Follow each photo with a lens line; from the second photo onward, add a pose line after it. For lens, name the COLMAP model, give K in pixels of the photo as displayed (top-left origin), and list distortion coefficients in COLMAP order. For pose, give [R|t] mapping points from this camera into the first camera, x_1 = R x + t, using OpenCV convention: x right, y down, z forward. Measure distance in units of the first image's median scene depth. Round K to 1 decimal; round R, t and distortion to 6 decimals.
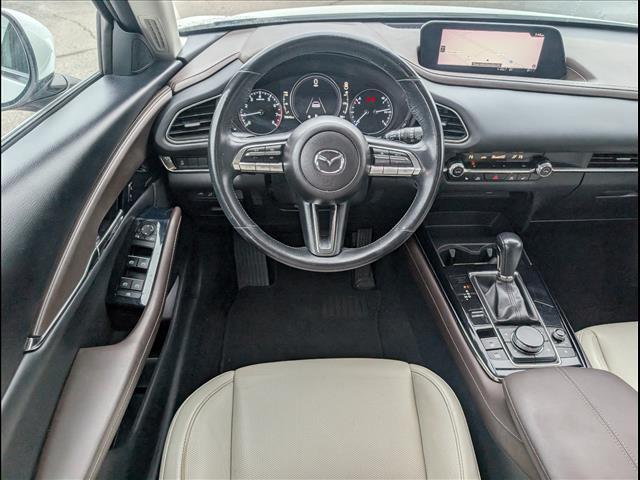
lens RADIAL K [[442.1, 0, 320.0], [0, 442.1, 240.0], [0, 0, 1]] dist [0.002843, 0.000483]
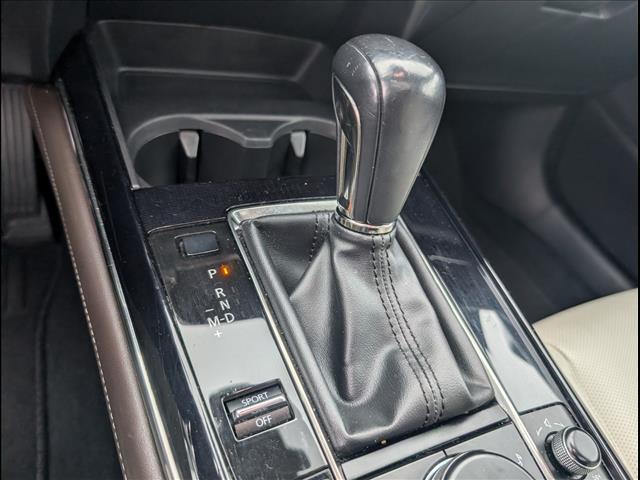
lens RADIAL K [[442.1, 0, 320.0], [0, 442.1, 240.0], [0, 0, 1]] dist [0.002843, 0.000483]
pose [[0.899789, -0.068691, 0.430883, 0.284685], [-0.006782, 0.985209, 0.171223, 0.049000], [-0.436272, -0.156987, 0.886015, 0.785168]]
